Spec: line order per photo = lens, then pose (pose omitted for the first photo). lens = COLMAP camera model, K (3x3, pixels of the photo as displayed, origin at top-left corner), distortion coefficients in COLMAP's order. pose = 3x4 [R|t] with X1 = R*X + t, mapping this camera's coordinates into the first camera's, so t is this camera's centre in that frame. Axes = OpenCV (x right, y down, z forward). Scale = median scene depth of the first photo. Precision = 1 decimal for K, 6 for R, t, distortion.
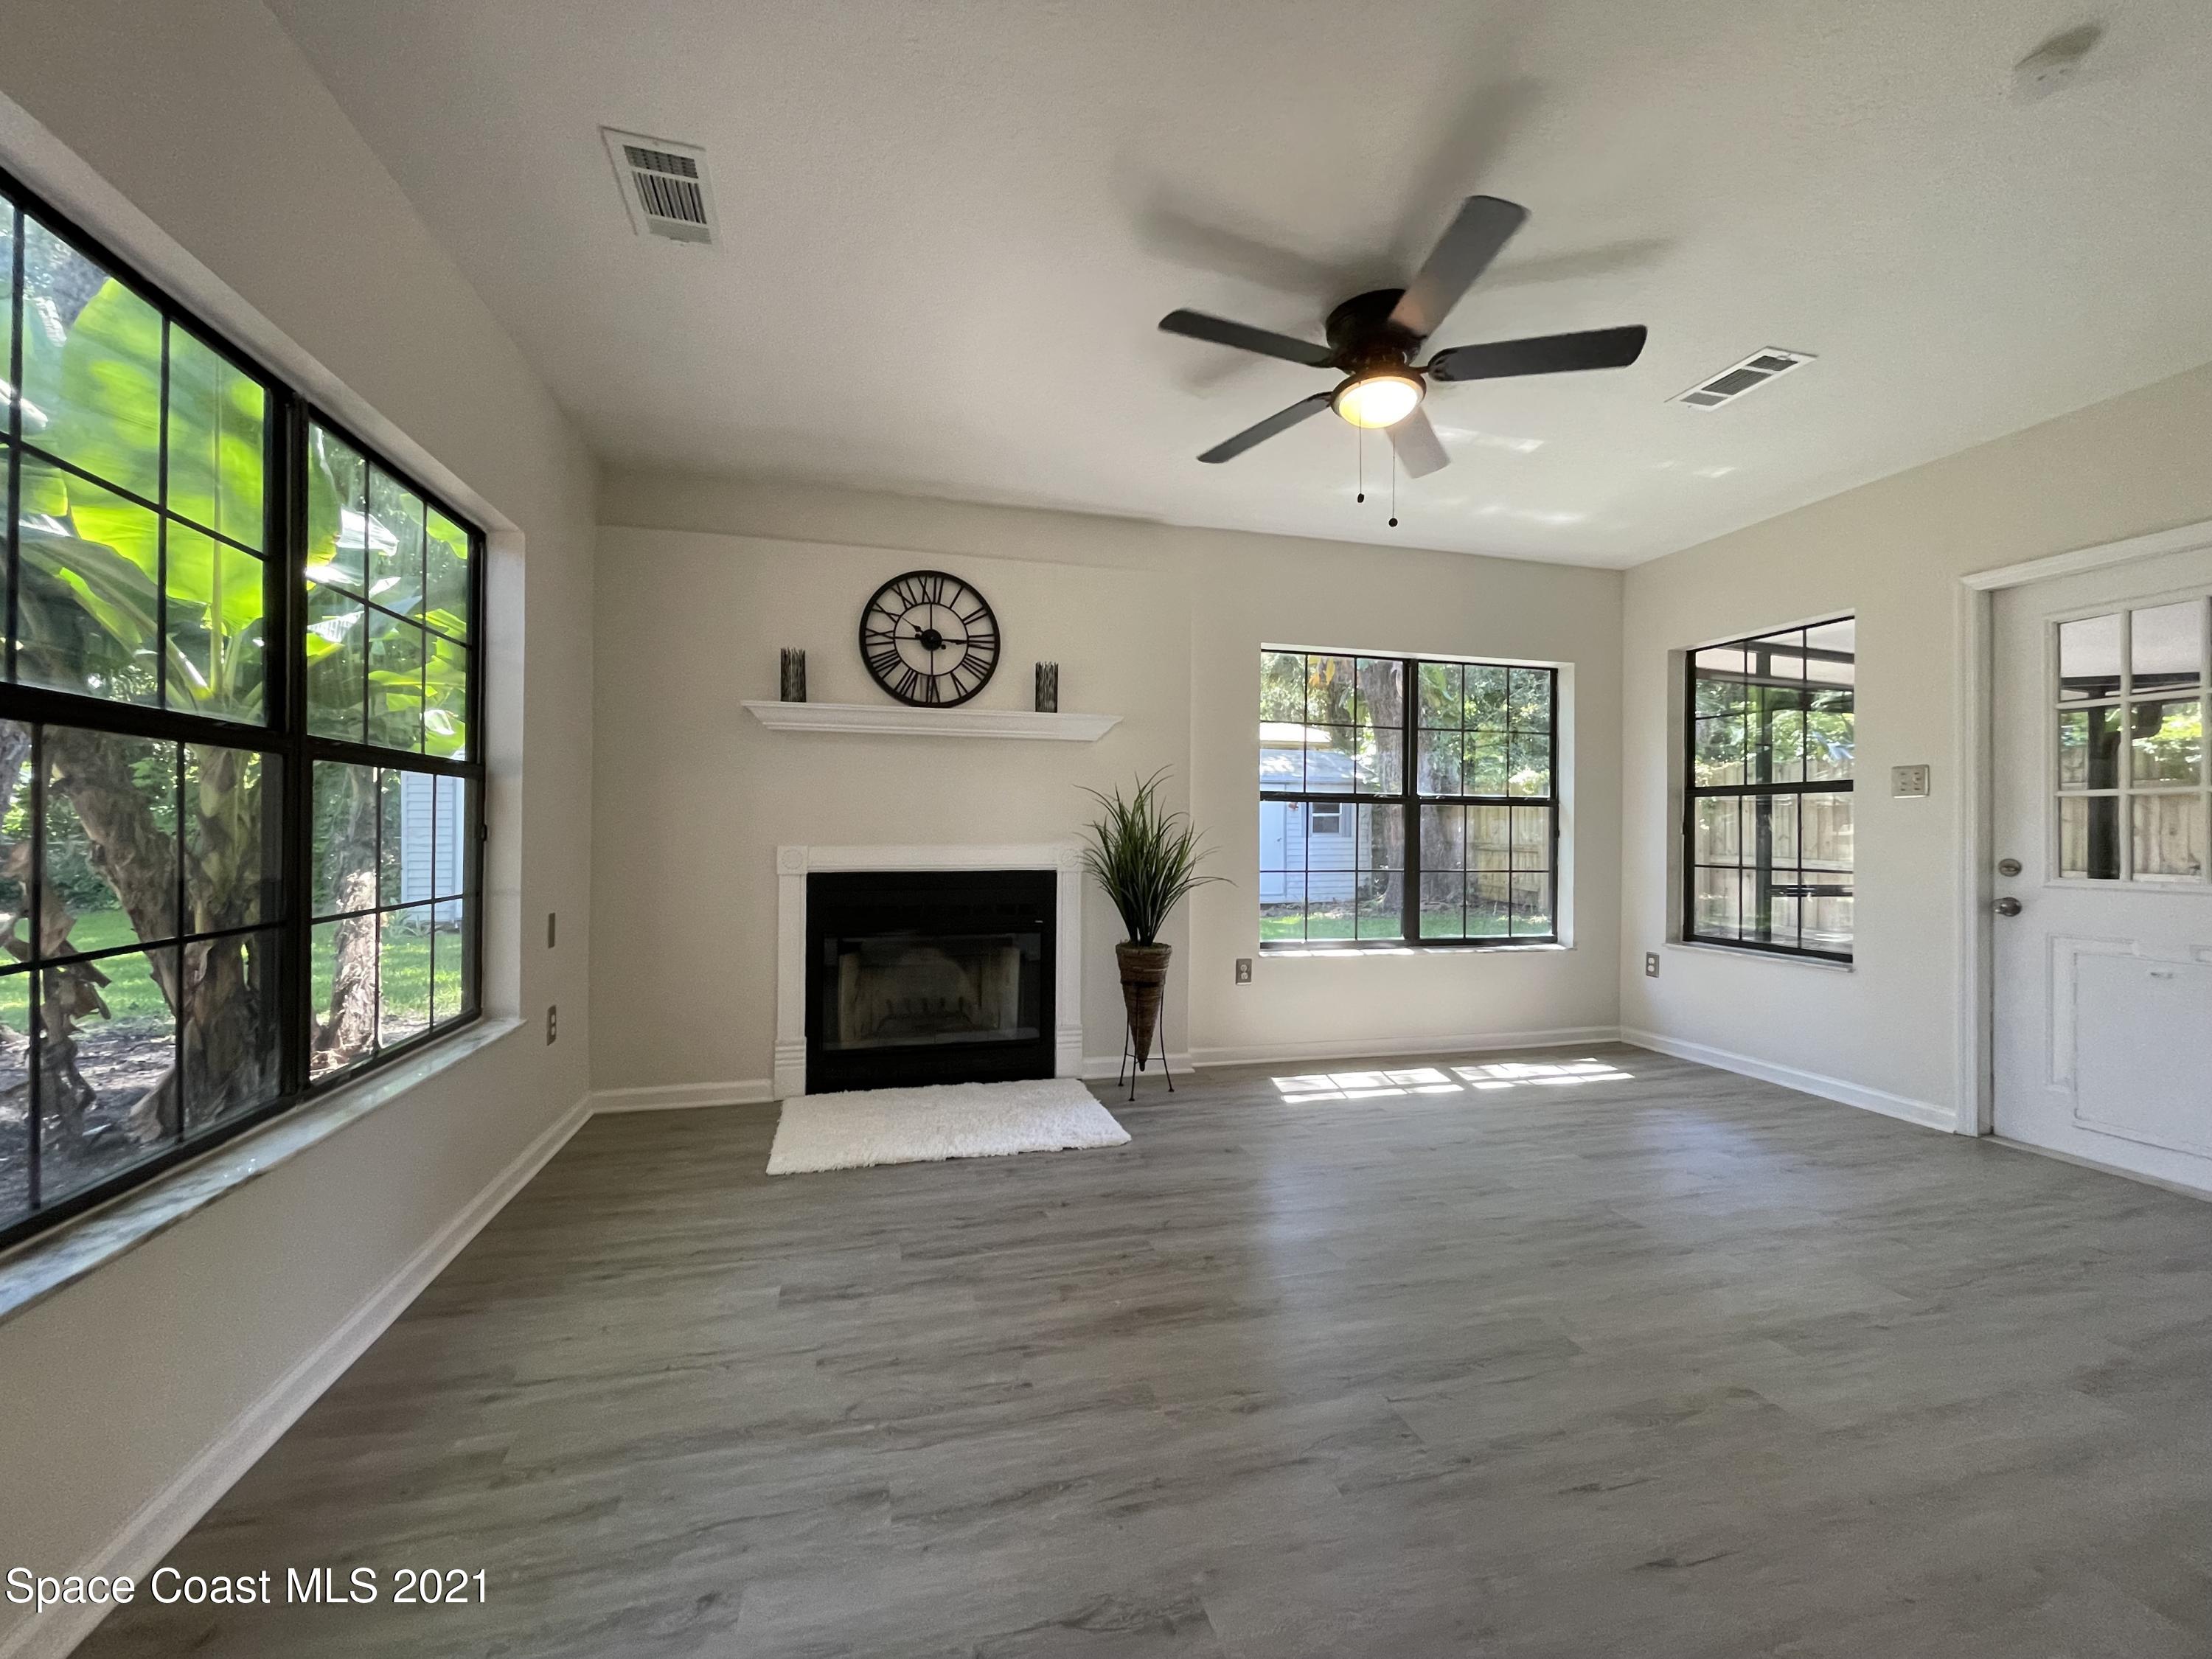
lens RADIAL K [[892.6, 0, 1106.6], [0, 892.6, 815.2], [0, 0, 1]] dist [0.001407, 0.000016]
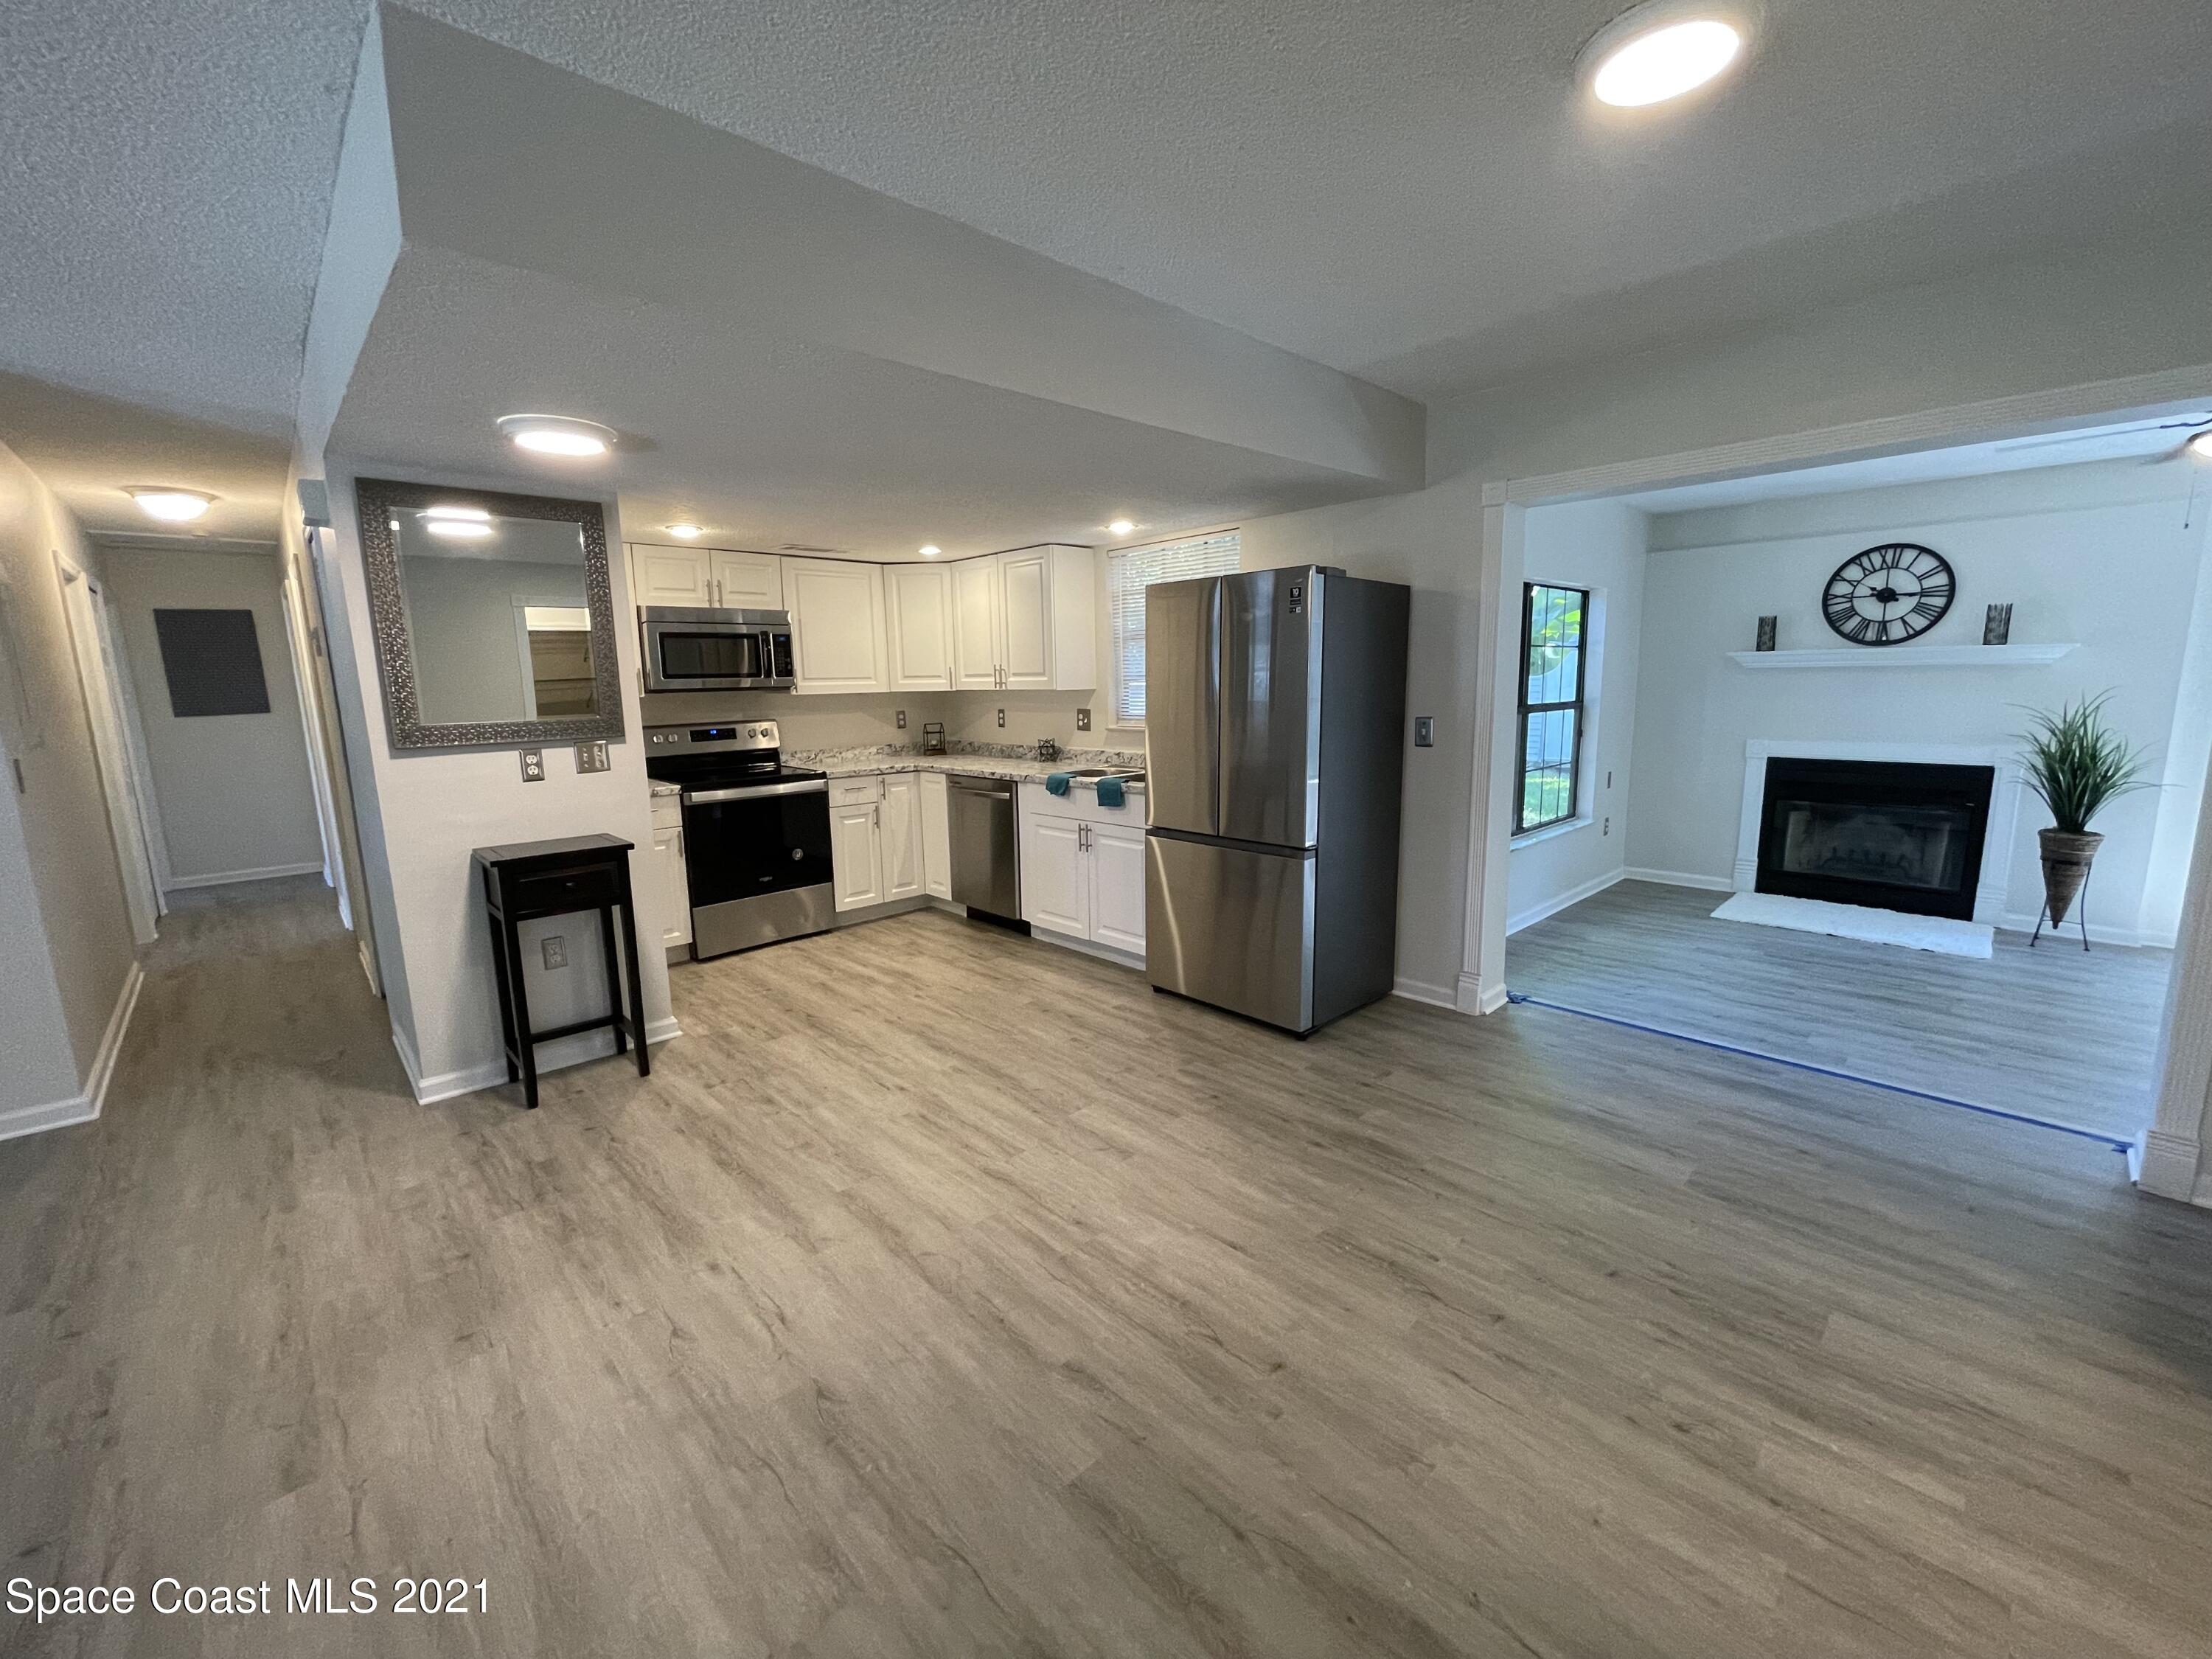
lens RADIAL K [[892.6, 0, 1106.6], [0, 892.6, 815.2], [0, 0, 1]] dist [0.001407, 0.000016]
pose [[0.476339, 0.124458, -0.870409, 0.484055], [0.030611, 0.986984, 0.157879, -0.116073], [0.878728, -0.101848, 0.466329, -0.759729]]
